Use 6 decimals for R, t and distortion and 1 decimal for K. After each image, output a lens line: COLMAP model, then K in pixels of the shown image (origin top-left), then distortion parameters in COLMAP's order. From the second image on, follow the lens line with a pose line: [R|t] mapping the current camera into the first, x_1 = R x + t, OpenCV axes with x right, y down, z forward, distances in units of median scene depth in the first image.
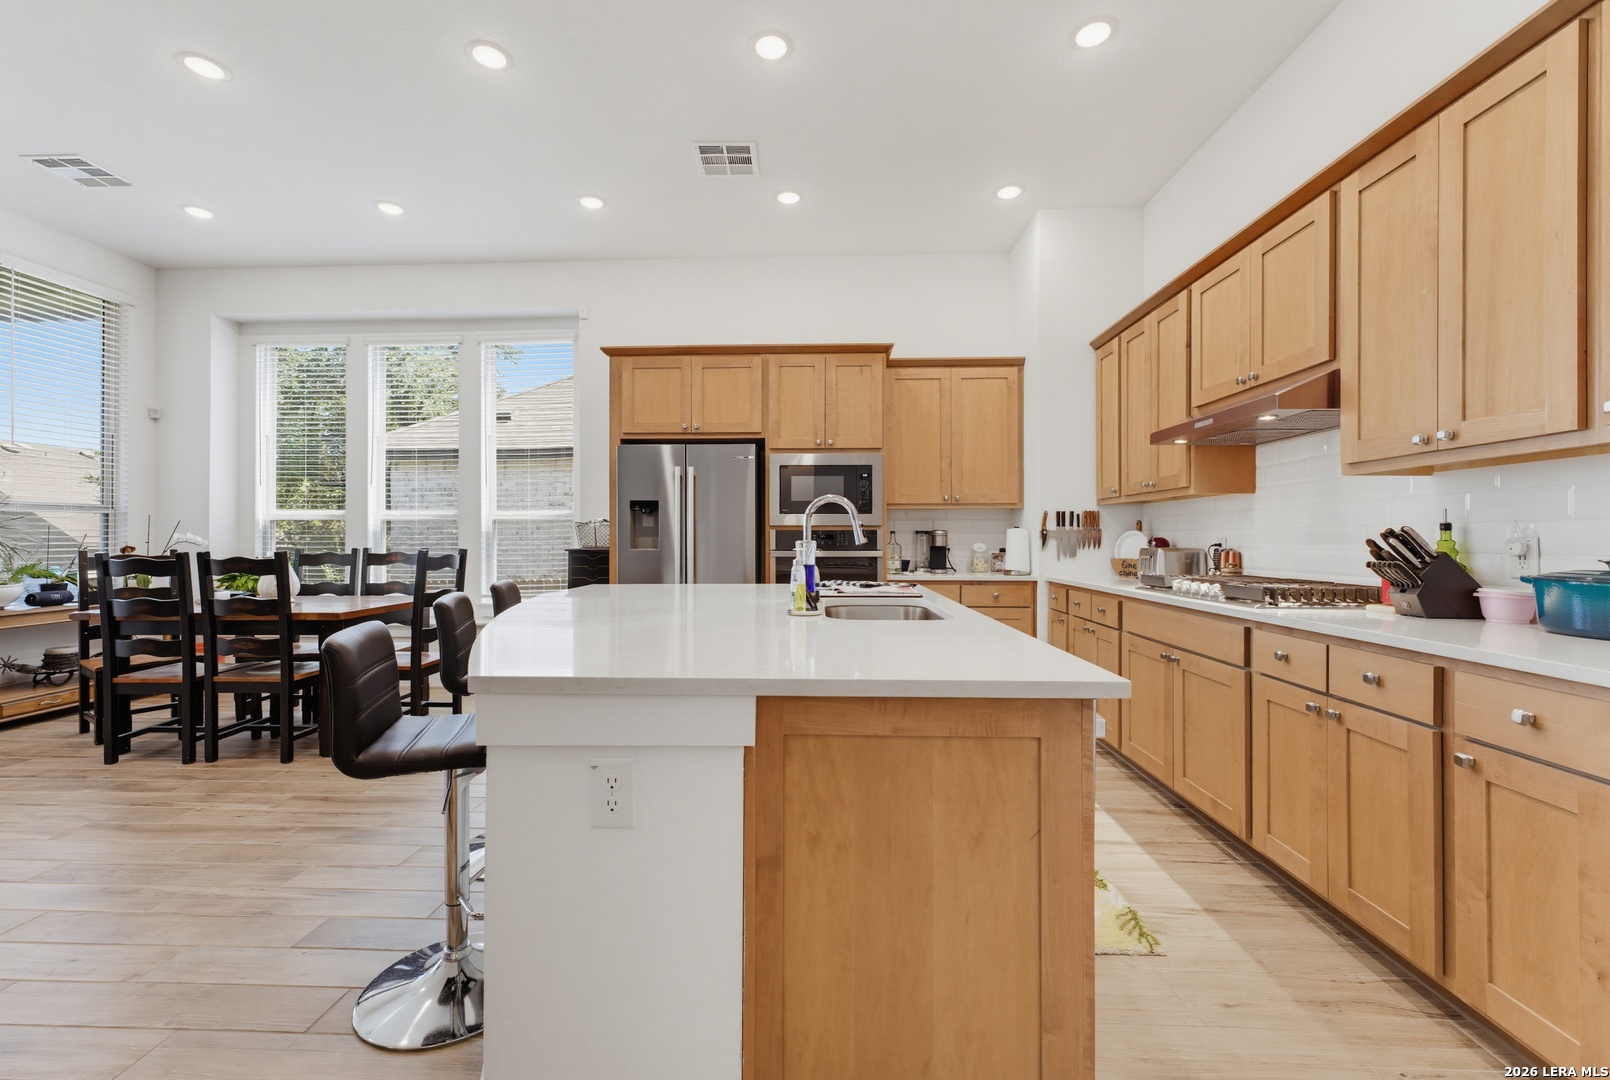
lens RADIAL K [[656.9, 0, 799.9], [0, 656.9, 536.4], [0, 0, 1]] dist [-0.000928, 0.000617]
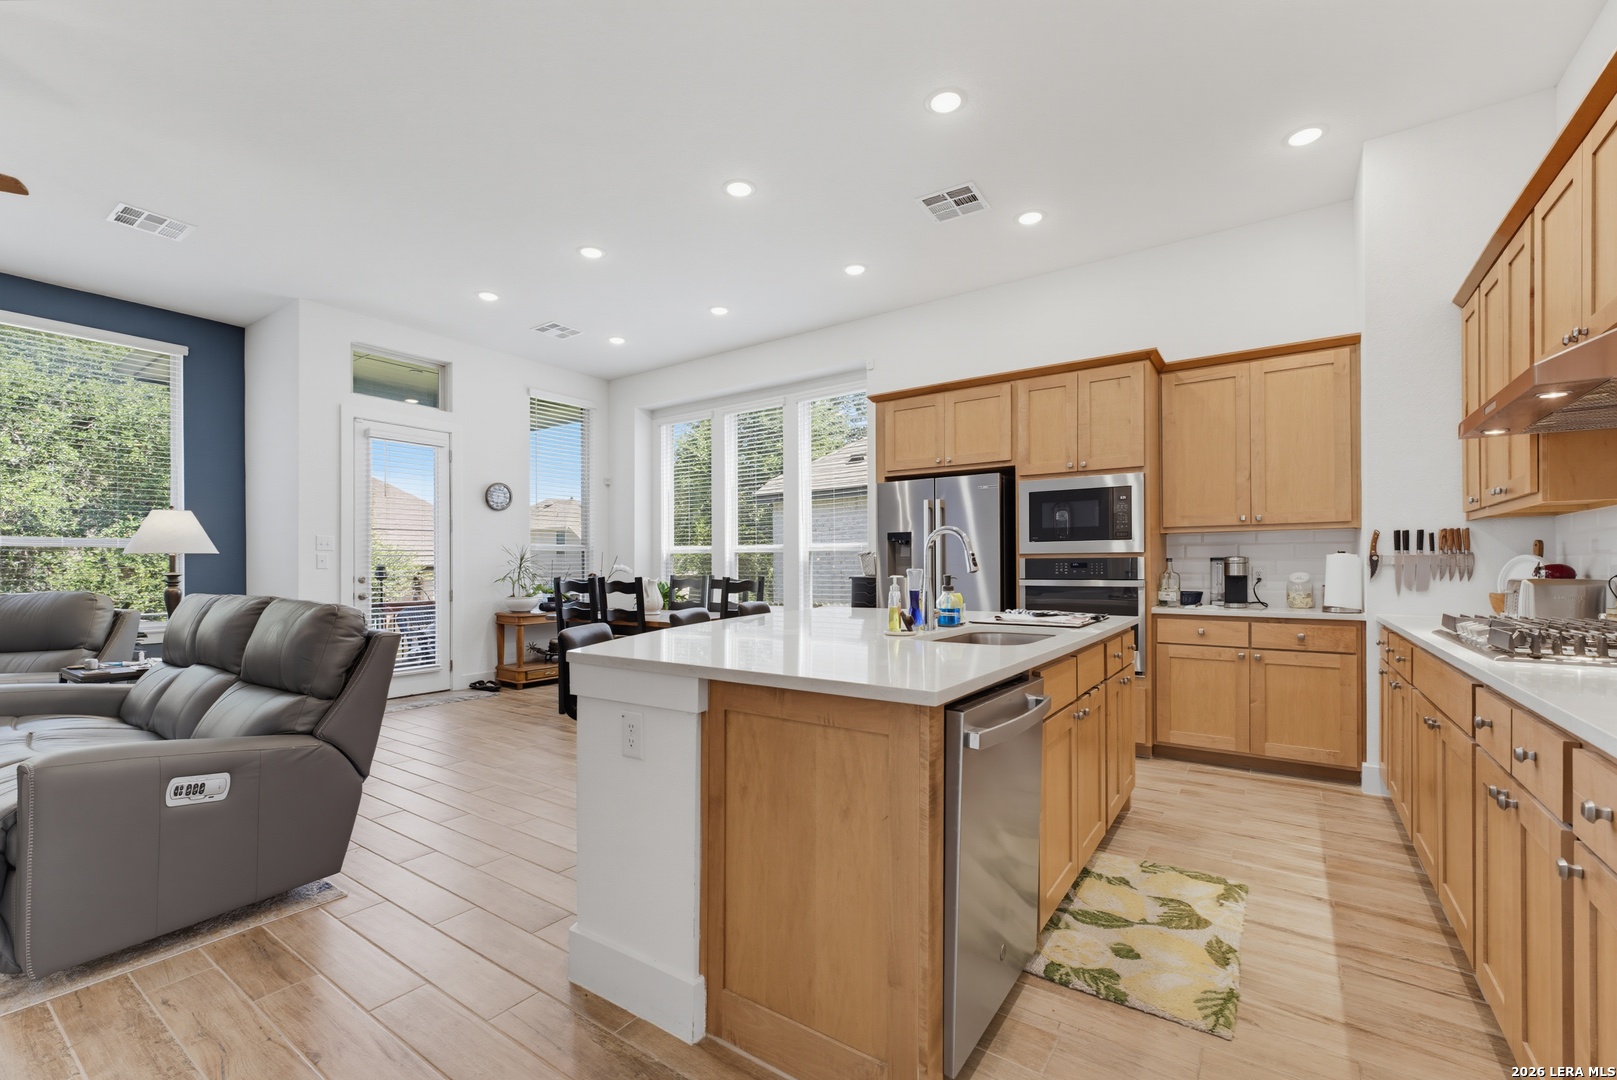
lens RADIAL K [[679.3, 0, 813.2], [0, 679.3, 566.9], [0, 0, 1]] dist [-0.000300, 0.000142]
pose [[0.845619, -0.002233, -0.533783, 0.244706], [0.003417, 0.999993, 0.001231, 0.000712], [0.533777, -0.002865, 0.845621, -0.027725]]
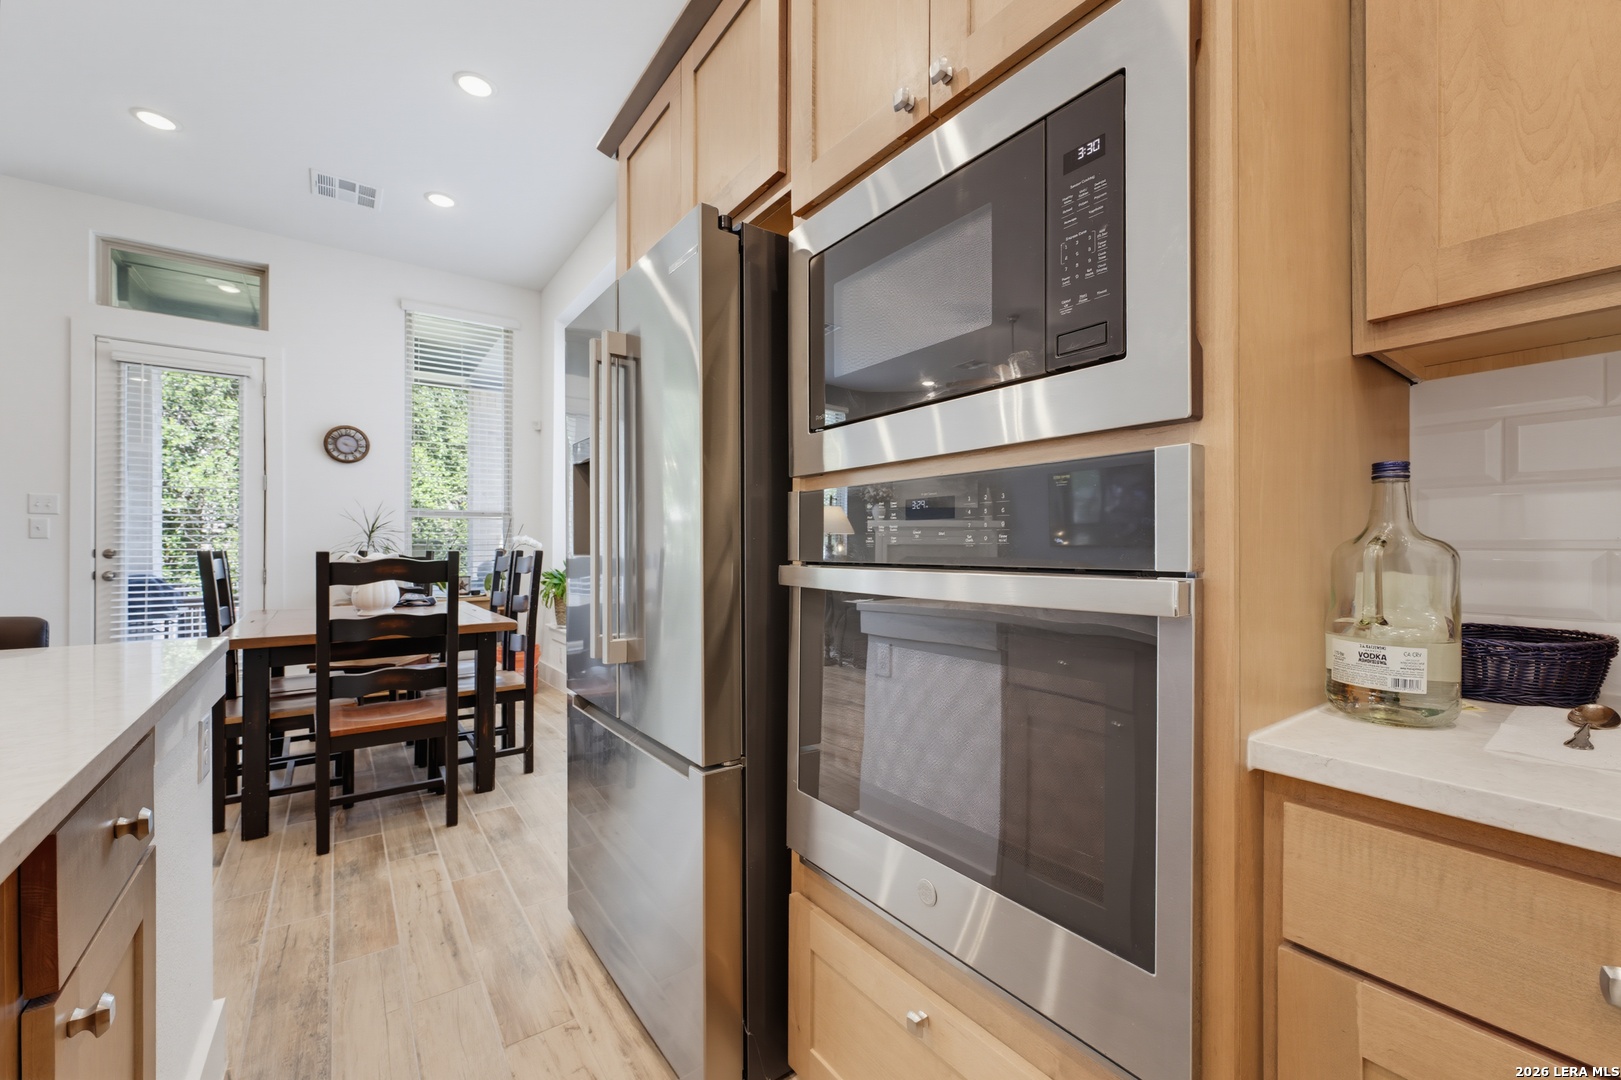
lens RADIAL K [[650.7, 0, 836.8], [0, 650.7, 545.9], [0, 0, 1]] dist [-0.000123, 0.000005]
pose [[0.640518, 0.000036, -0.767943, 0.196342], [0.000964, 0.999999, 0.000851, 0.013703], [0.767943, -0.001286, 0.640517, 0.857919]]
